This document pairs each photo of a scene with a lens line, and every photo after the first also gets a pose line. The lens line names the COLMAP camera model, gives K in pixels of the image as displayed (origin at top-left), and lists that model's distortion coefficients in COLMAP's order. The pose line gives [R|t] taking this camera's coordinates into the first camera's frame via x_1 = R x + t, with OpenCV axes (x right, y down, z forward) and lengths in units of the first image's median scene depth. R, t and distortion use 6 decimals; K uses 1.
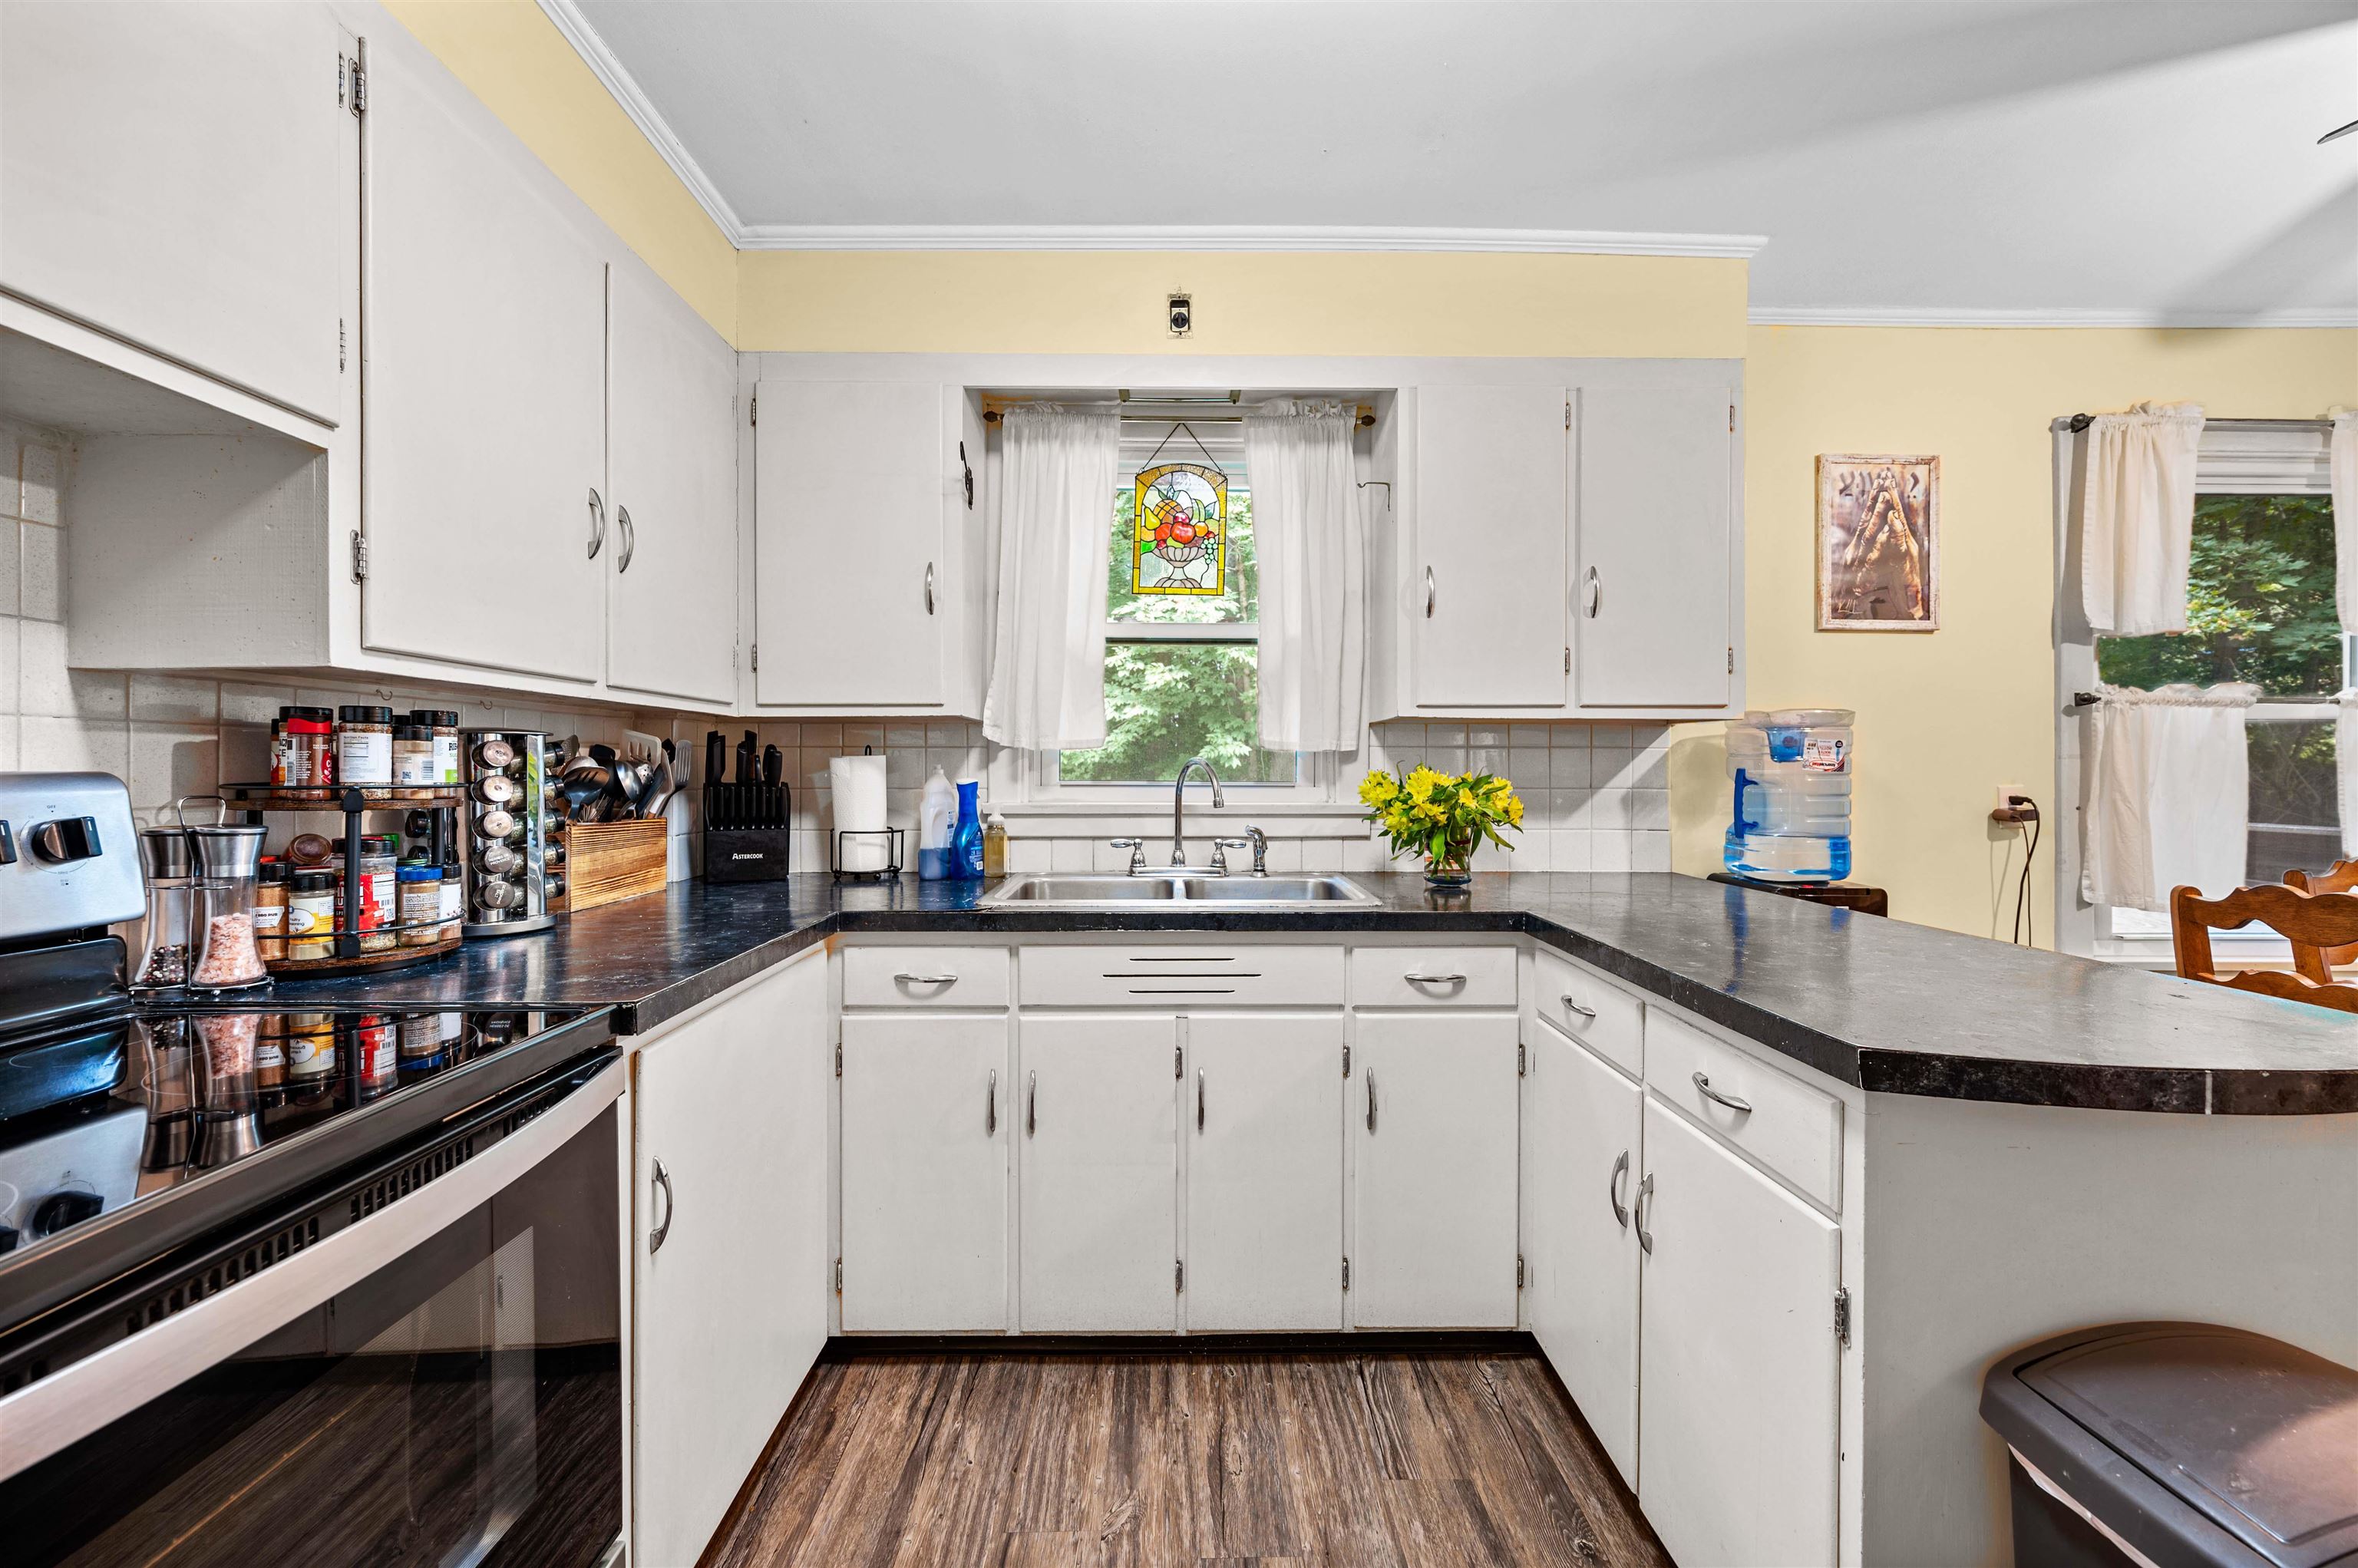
lens RADIAL K [[938.6, 0, 1176.2], [0, 938.6, 773.8], [0, 0, 1]] dist [-0.000684, -0.000164]
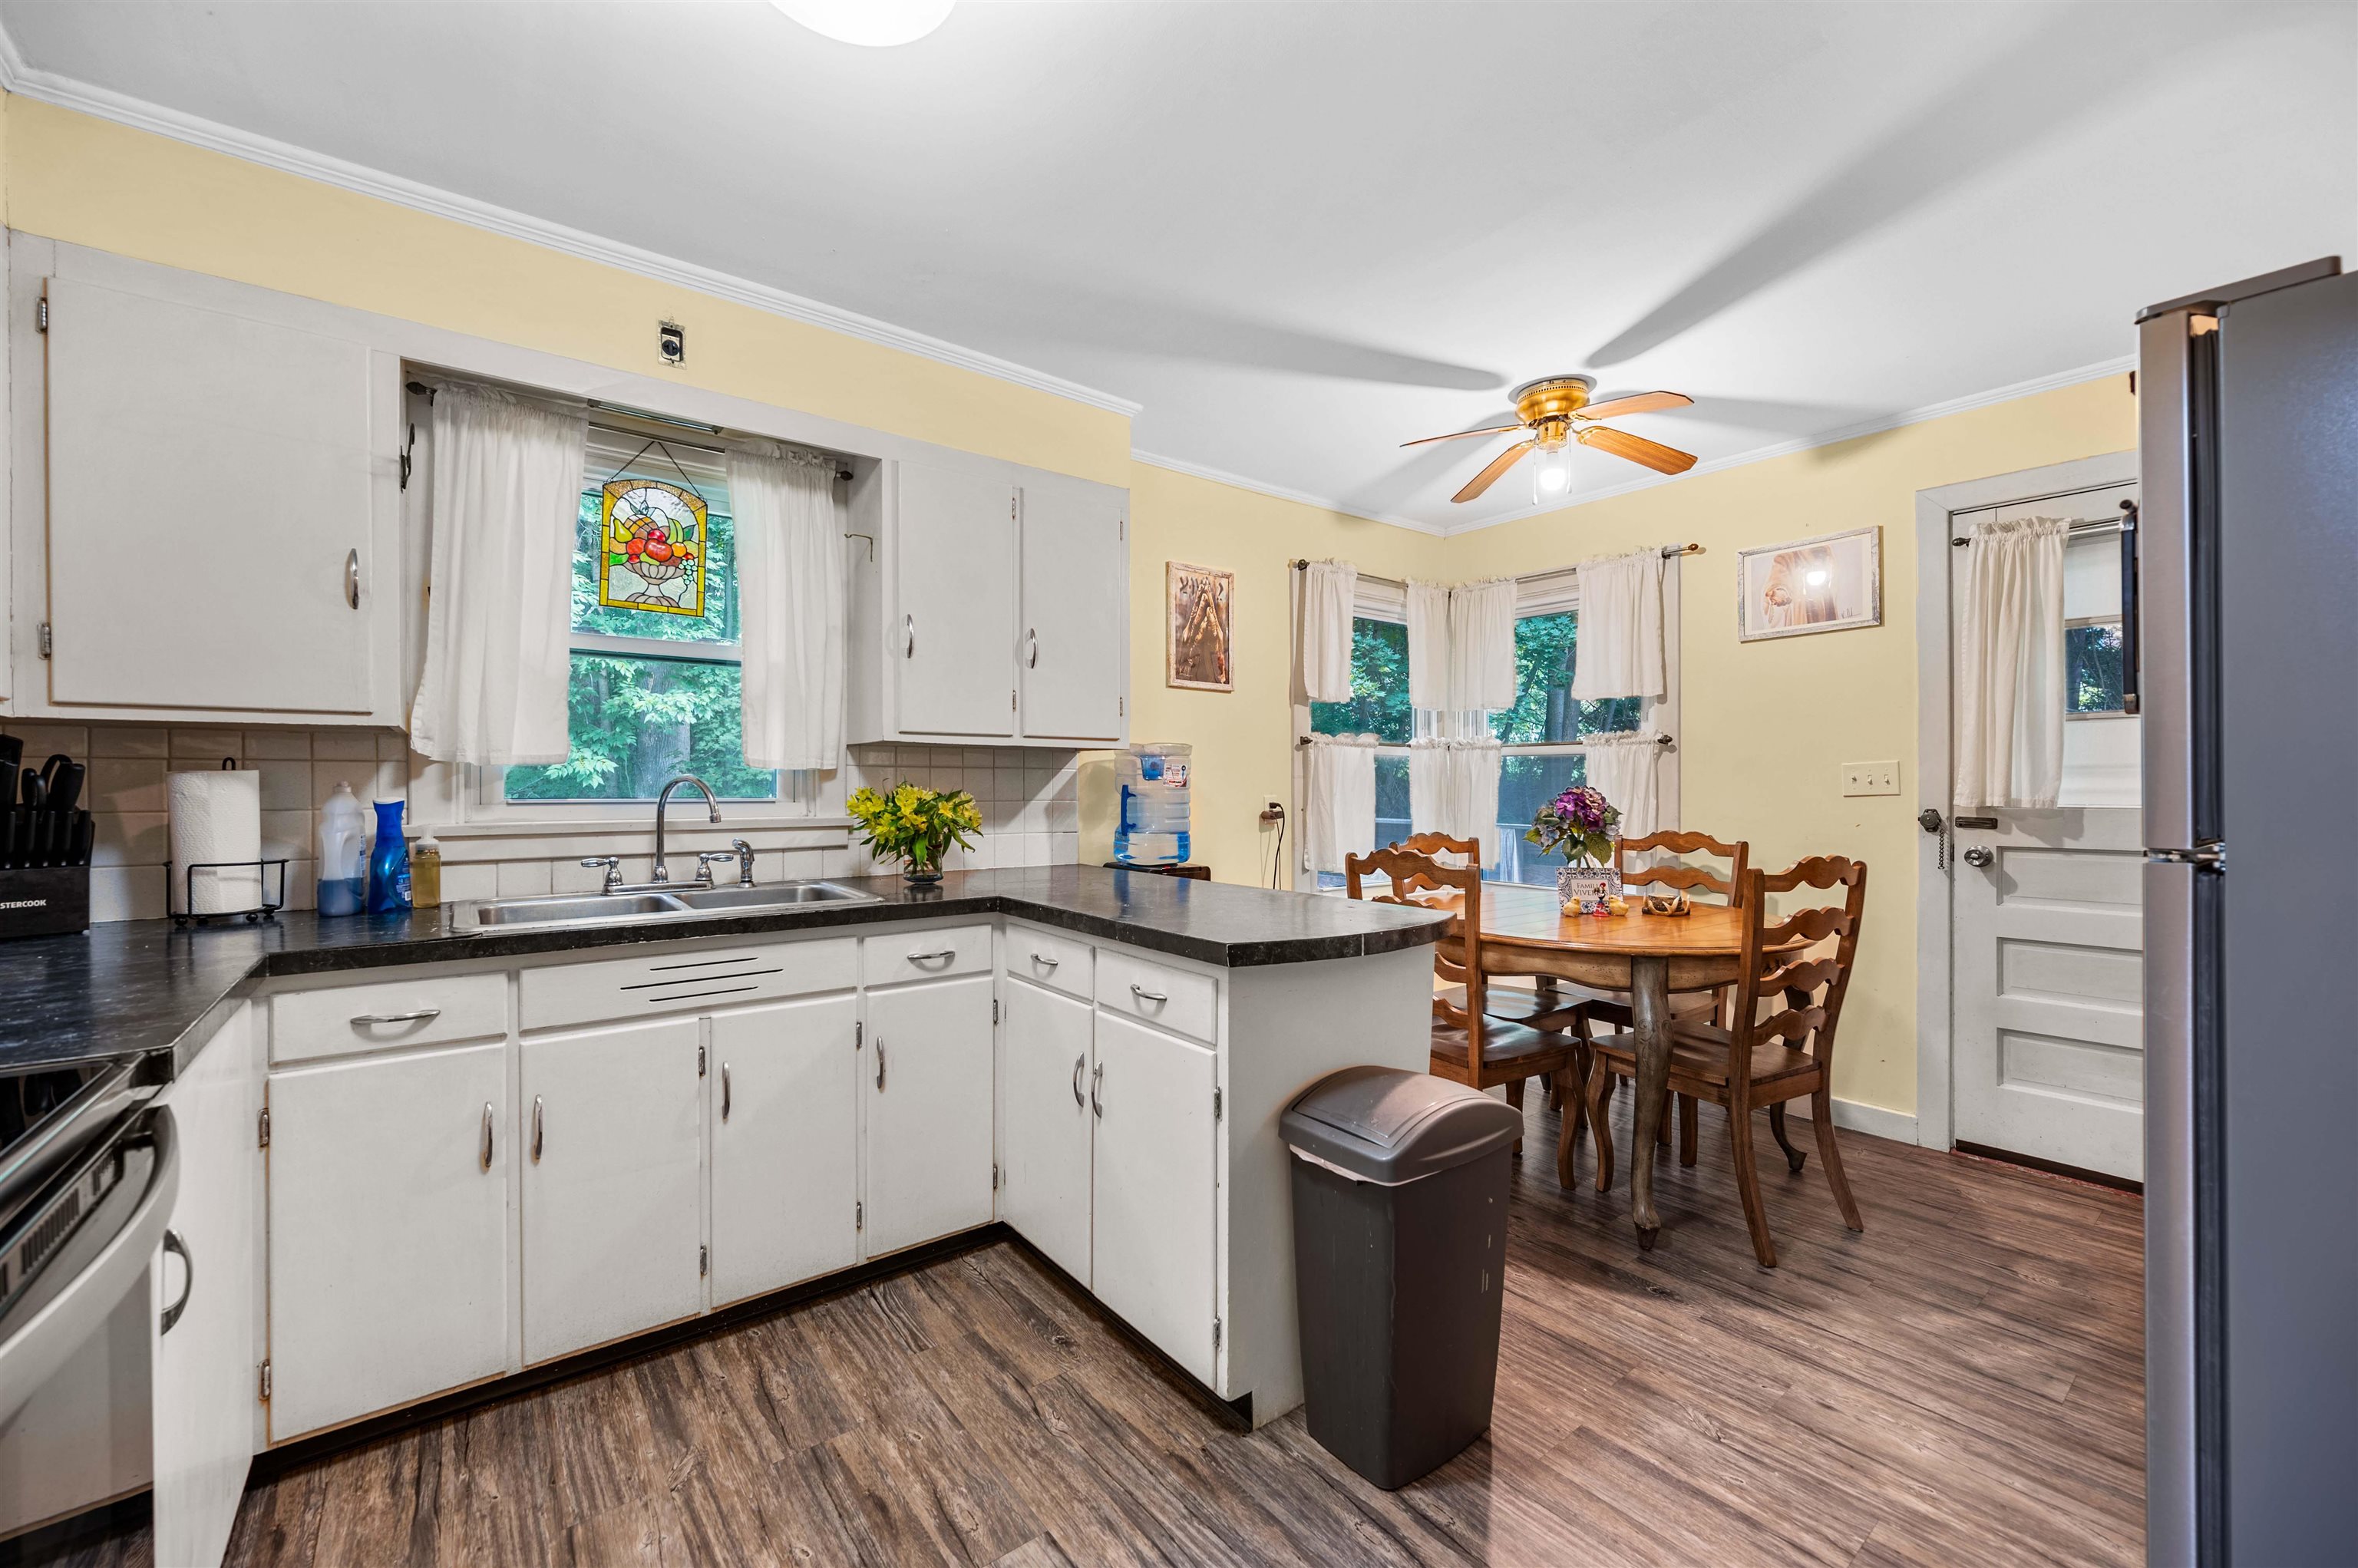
lens RADIAL K [[939.2, 0, 1174.5], [0, 939.2, 790.5], [0, 0, 1]] dist [0.000084, -0.000302]
pose [[0.801001, -0.004637, 0.598646, -0.158878], [0.004014, 0.999989, 0.002375, -0.000471], [-0.598650, 0.000500, 0.801010, -0.138663]]
